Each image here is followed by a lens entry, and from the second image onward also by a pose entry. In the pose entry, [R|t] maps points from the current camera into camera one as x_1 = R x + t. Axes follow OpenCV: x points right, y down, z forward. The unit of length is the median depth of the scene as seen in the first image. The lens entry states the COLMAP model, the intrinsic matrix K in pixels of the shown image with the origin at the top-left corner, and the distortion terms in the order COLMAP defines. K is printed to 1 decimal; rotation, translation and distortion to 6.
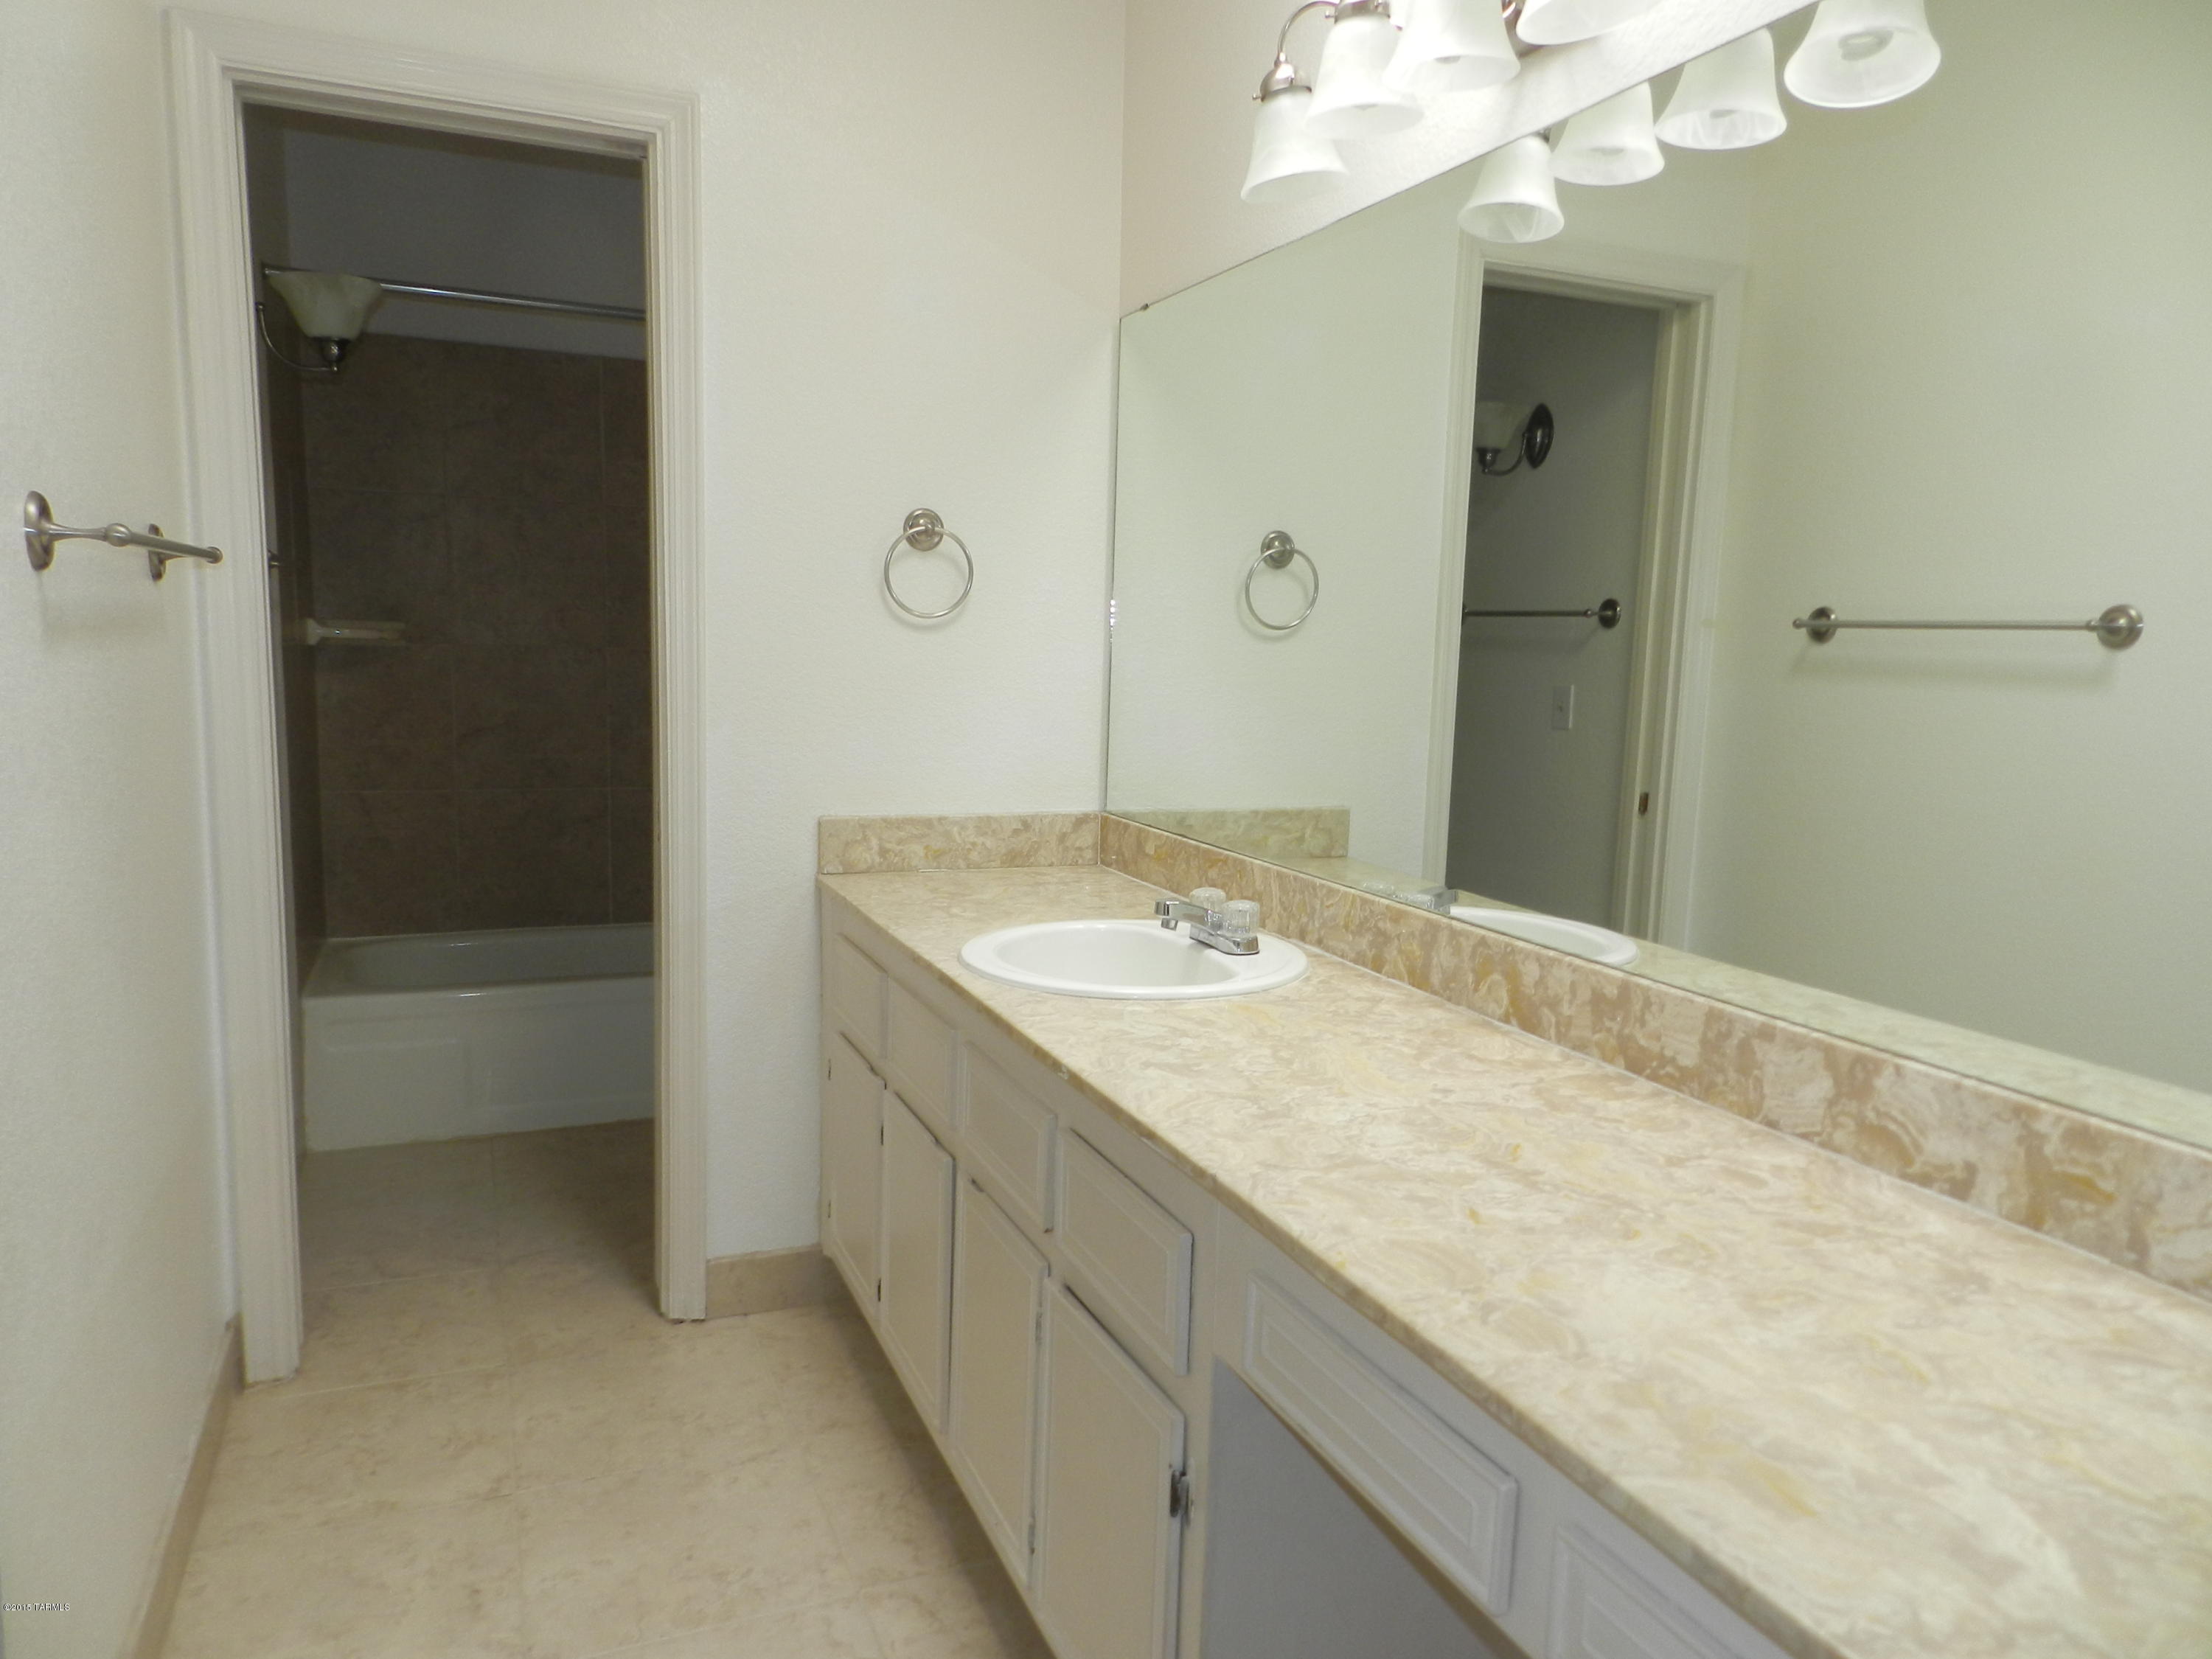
lens RADIAL K [[1500.5, 0, 1104.6], [0, 1500.5, 827.1], [0, 0, 1]] dist [0.023709, 0.000664]
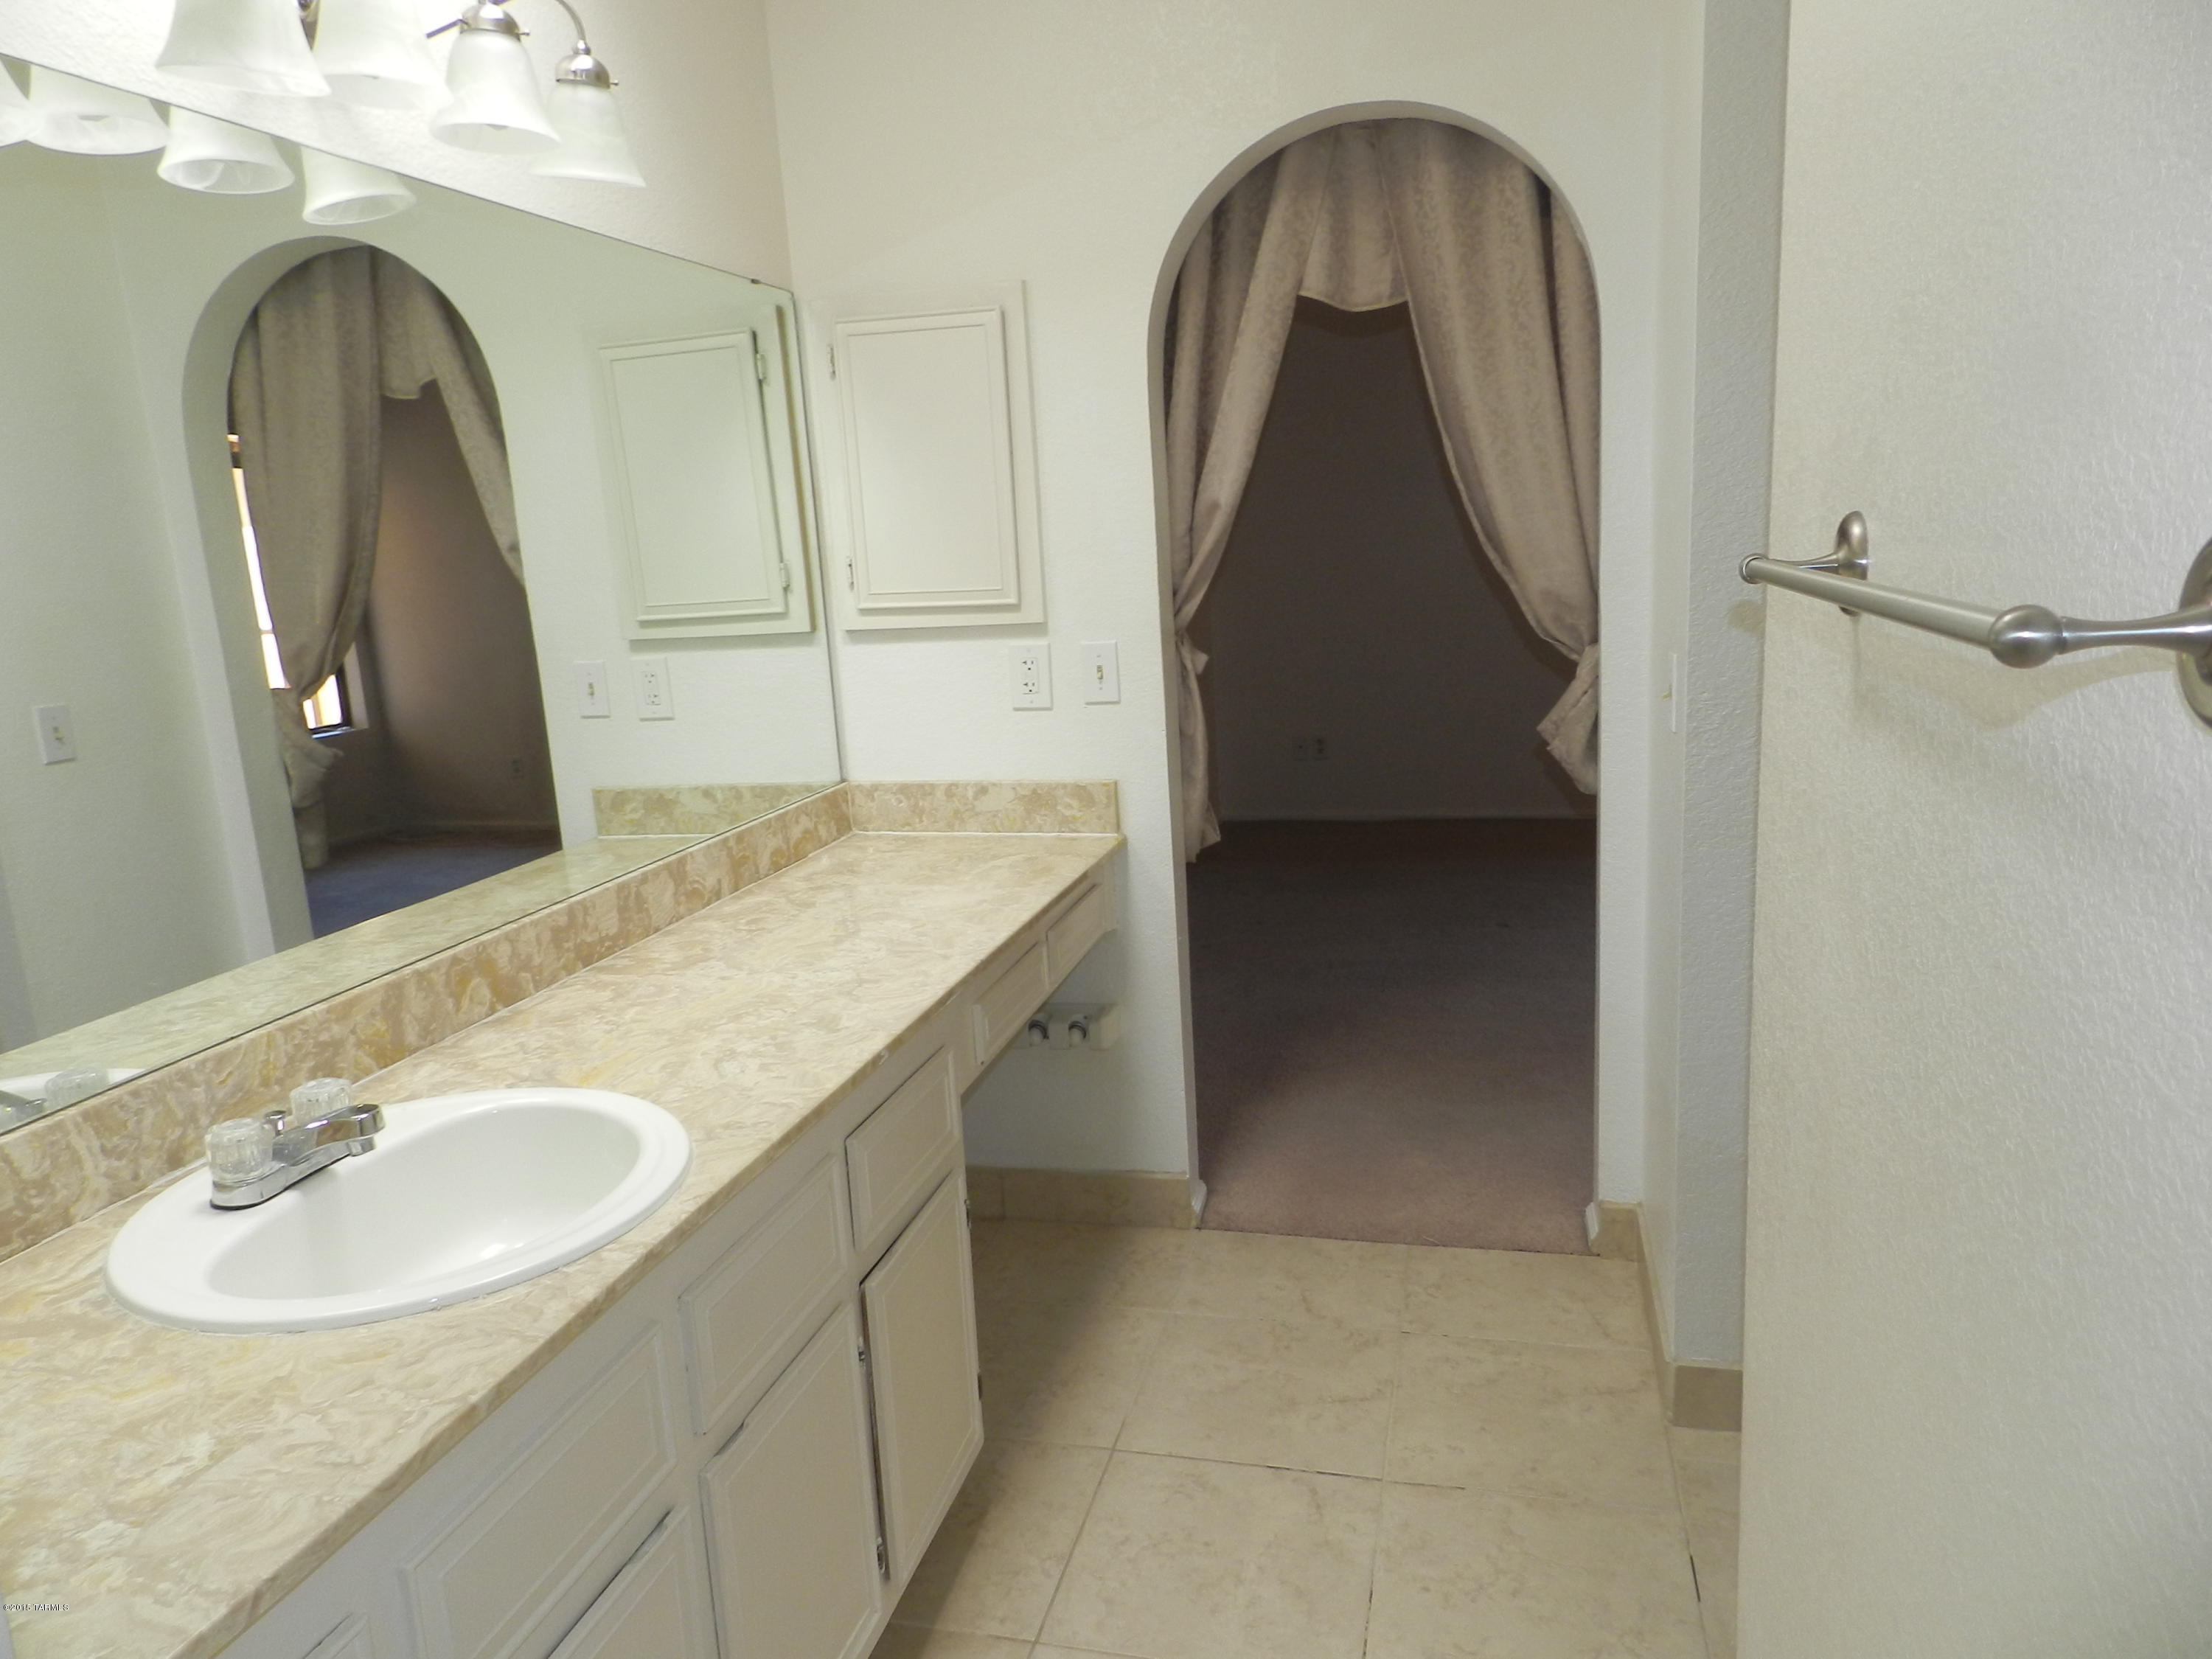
lens RADIAL K [[1500.5, 0, 1104.2], [0, 1500.5, 832.4], [0, 0, 1]] dist [0.023709, 0.000664]
pose [[-0.797332, -0.108631, 0.593684, -0.766610], [0.103489, 0.944492, 0.311809, -0.306912], [-0.594602, 0.310055, -0.741832, 1.618546]]
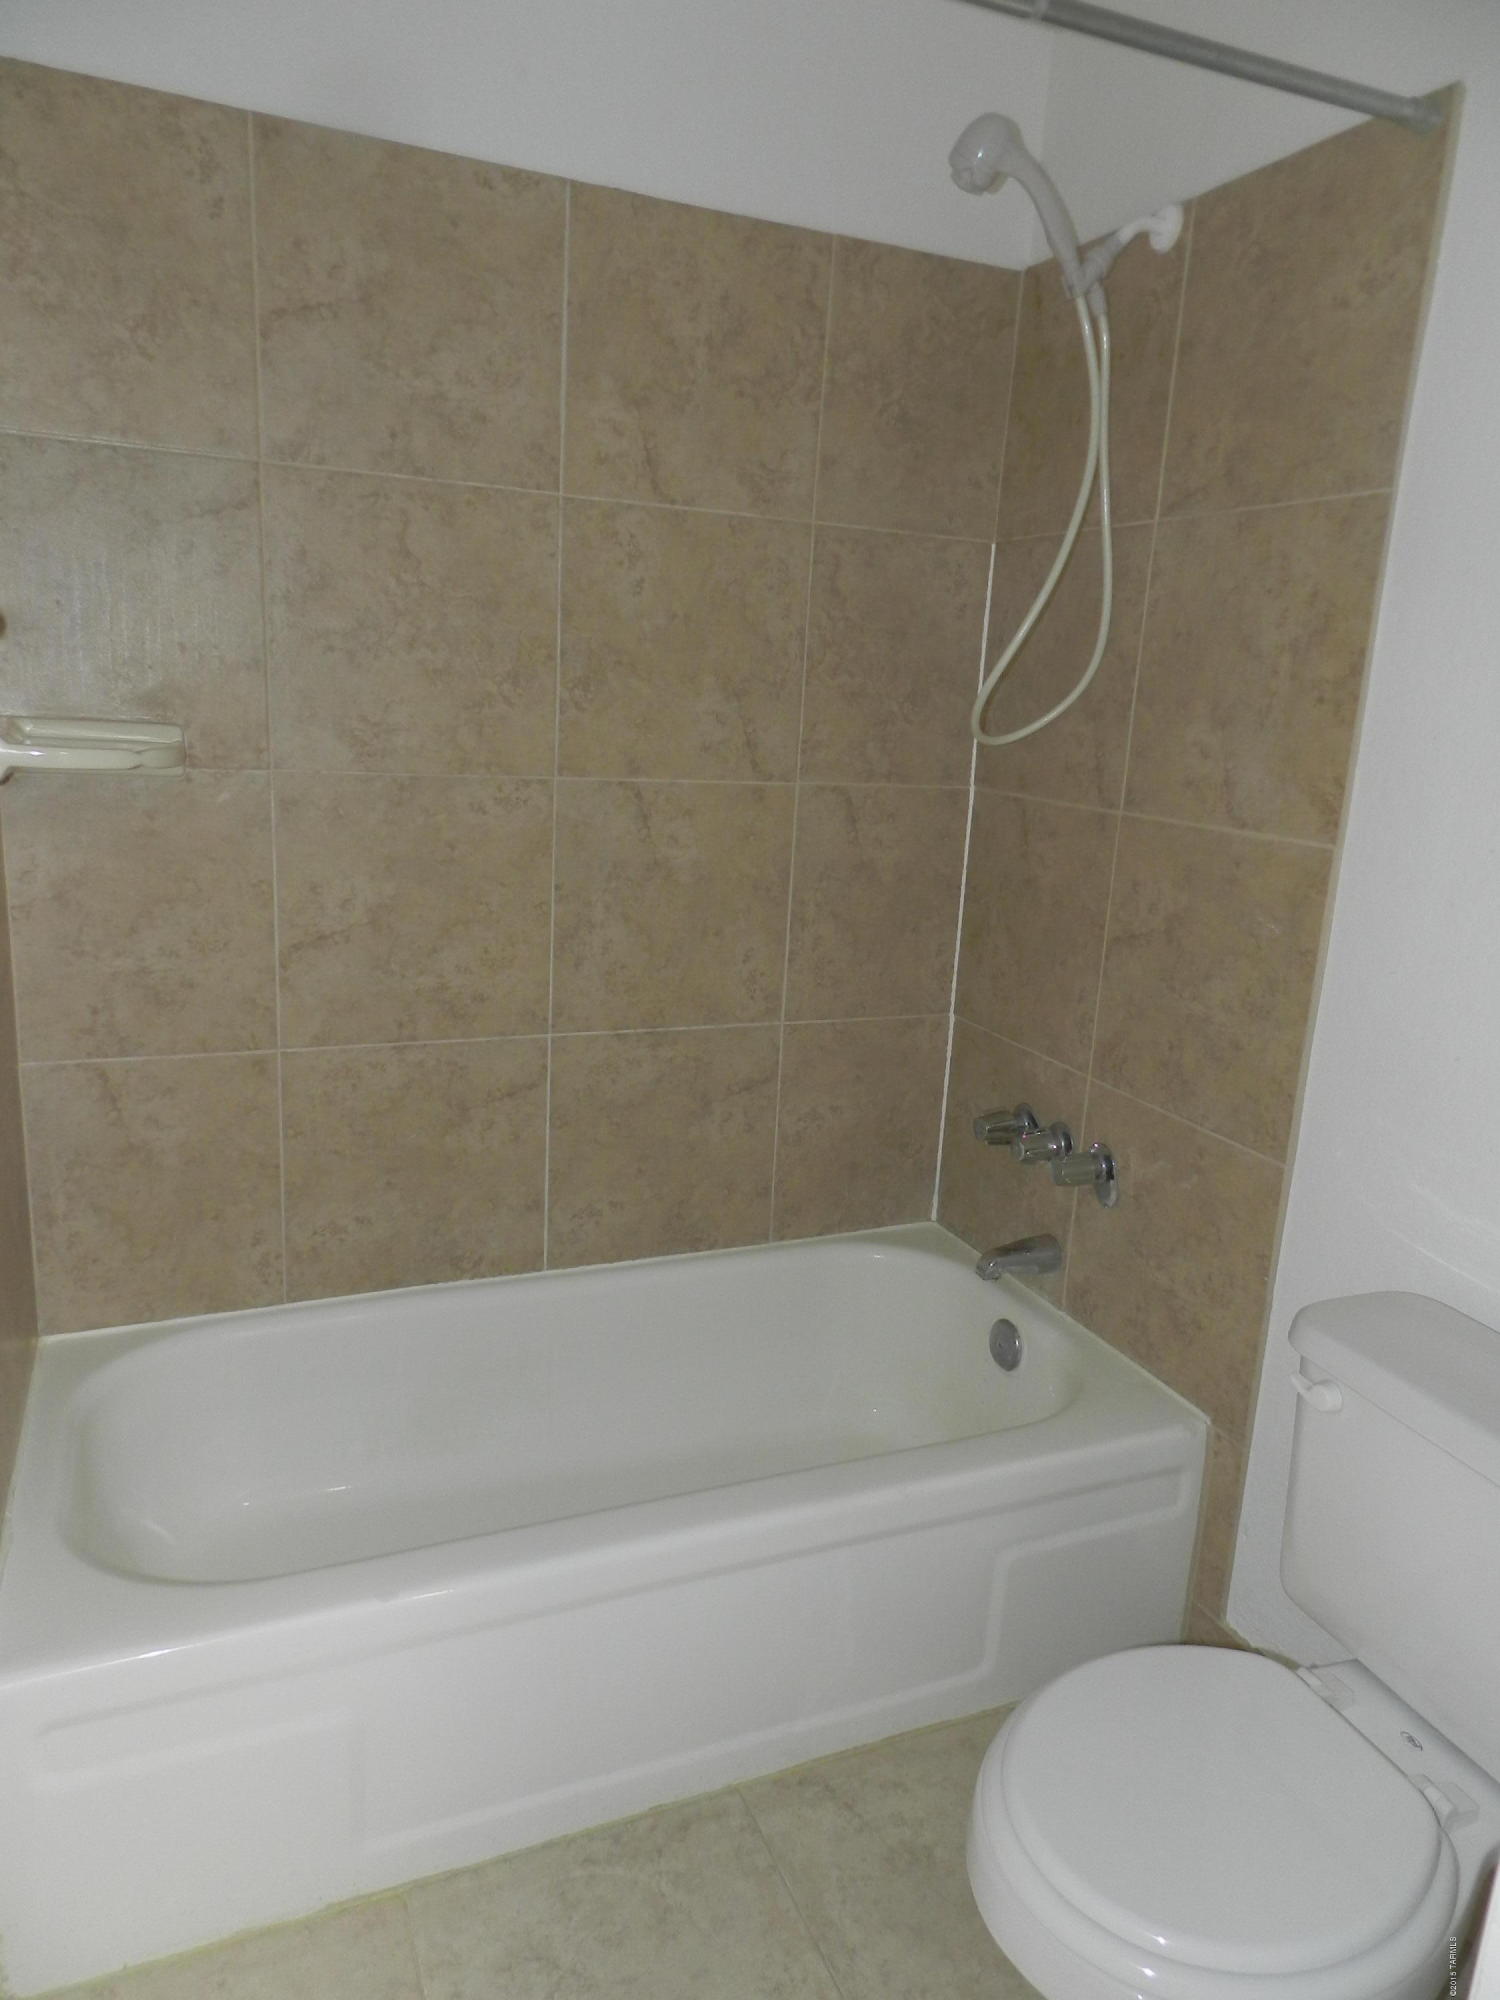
lens RADIAL K [[1356.7, 0, 755.1], [0, 1356.7, 988.9], [0, 0, 1]] dist [0.023709, 0.000664]
pose [[0.999782, 0.020883, 0.000022, -0.352396], [-0.020811, 0.996264, 0.083813, -0.117545], [0.001728, -0.083795, 0.996482, 0.705018]]
